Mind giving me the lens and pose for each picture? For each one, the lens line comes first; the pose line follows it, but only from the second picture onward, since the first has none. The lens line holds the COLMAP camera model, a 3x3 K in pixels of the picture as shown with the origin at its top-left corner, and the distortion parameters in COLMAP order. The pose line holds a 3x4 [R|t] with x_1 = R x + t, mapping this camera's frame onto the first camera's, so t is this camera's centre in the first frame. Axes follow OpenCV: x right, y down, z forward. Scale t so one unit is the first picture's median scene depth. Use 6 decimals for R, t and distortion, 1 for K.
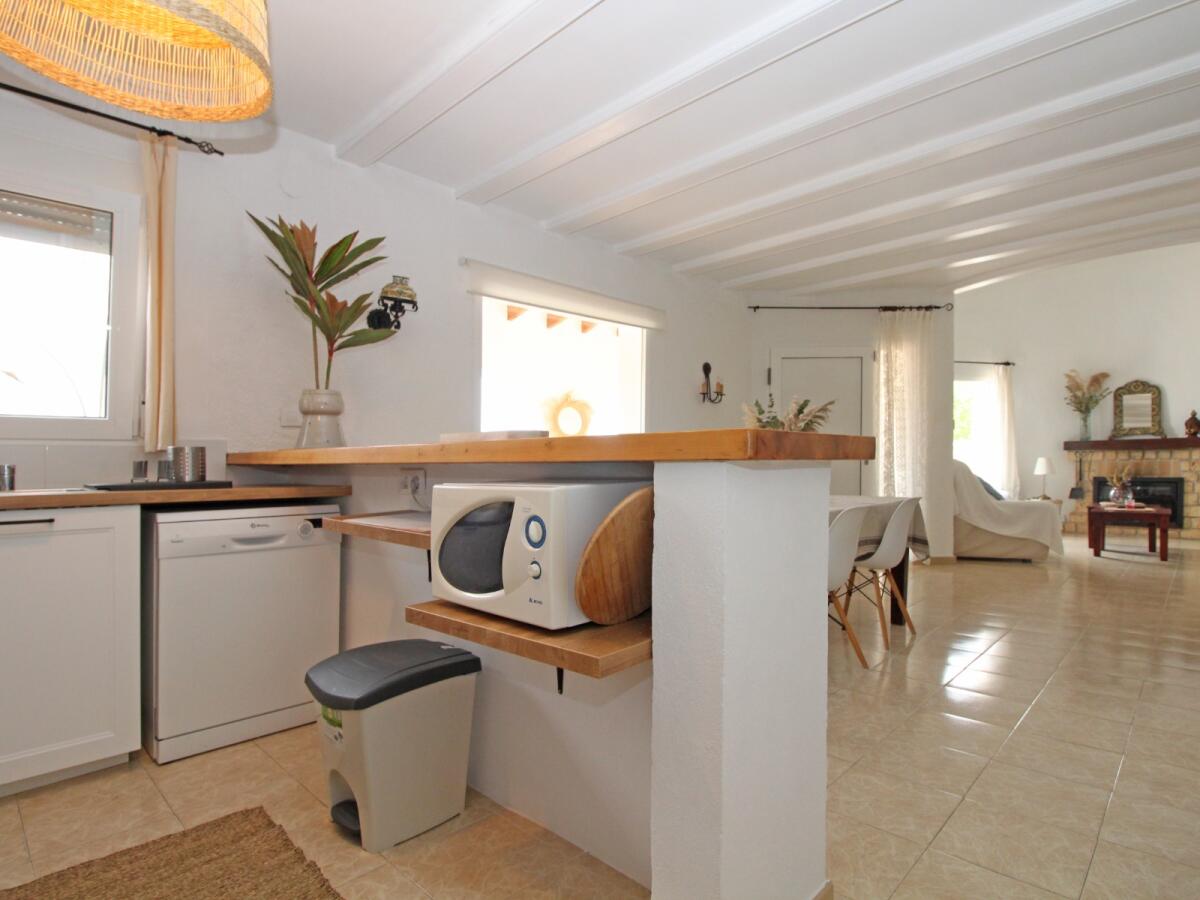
lens RADIAL K [[632.2, 0, 588.5], [0, 632.2, 468.9], [0, 0, 1]] dist [-0.005746, -0.004478]
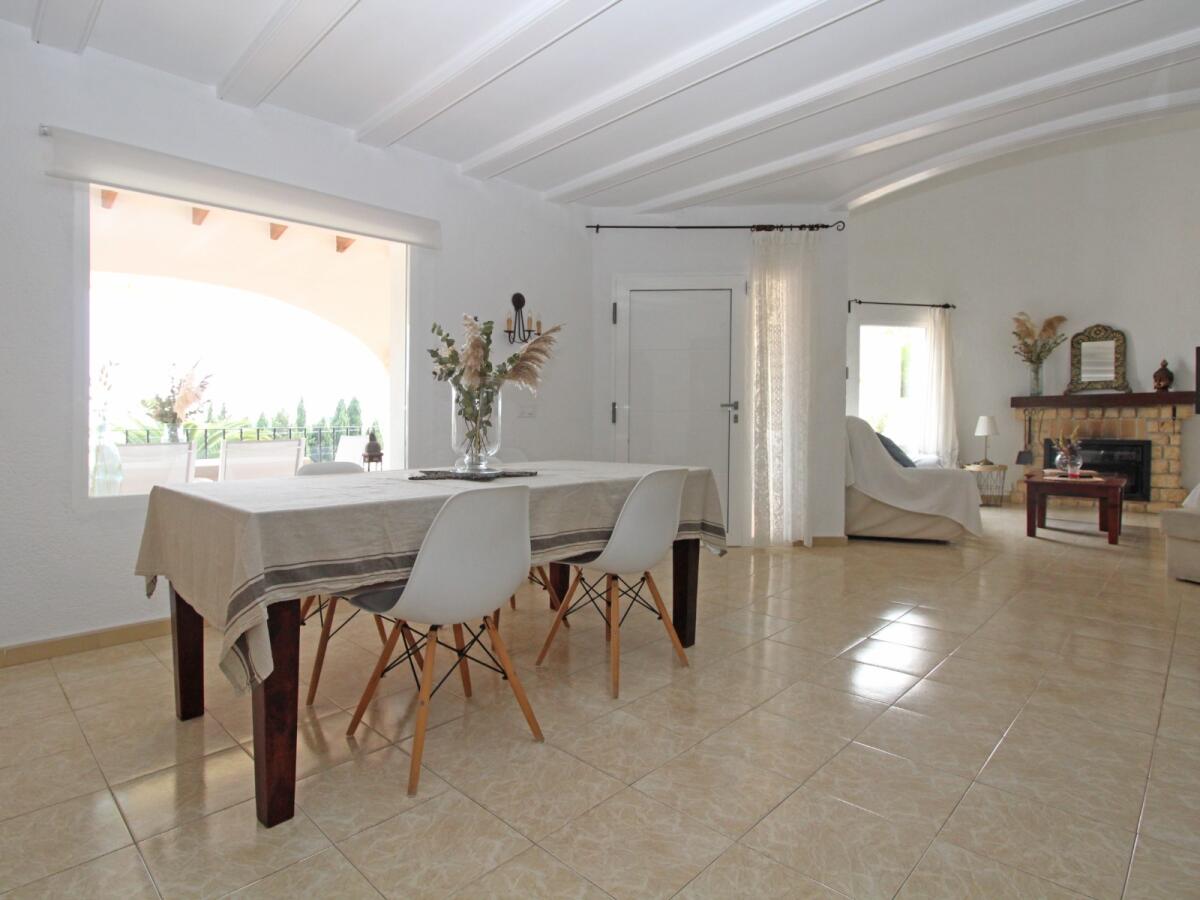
lens RADIAL K [[632.2, 0, 555.9], [0, 632.2, 435.3], [0, 0, 1]] dist [-0.005746, -0.004478]
pose [[0.999549, 0.005664, -0.029478, 0.179196], [-0.005284, 0.999902, 0.012956, 0.000474], [0.029548, -0.012794, 0.999481, 0.139748]]
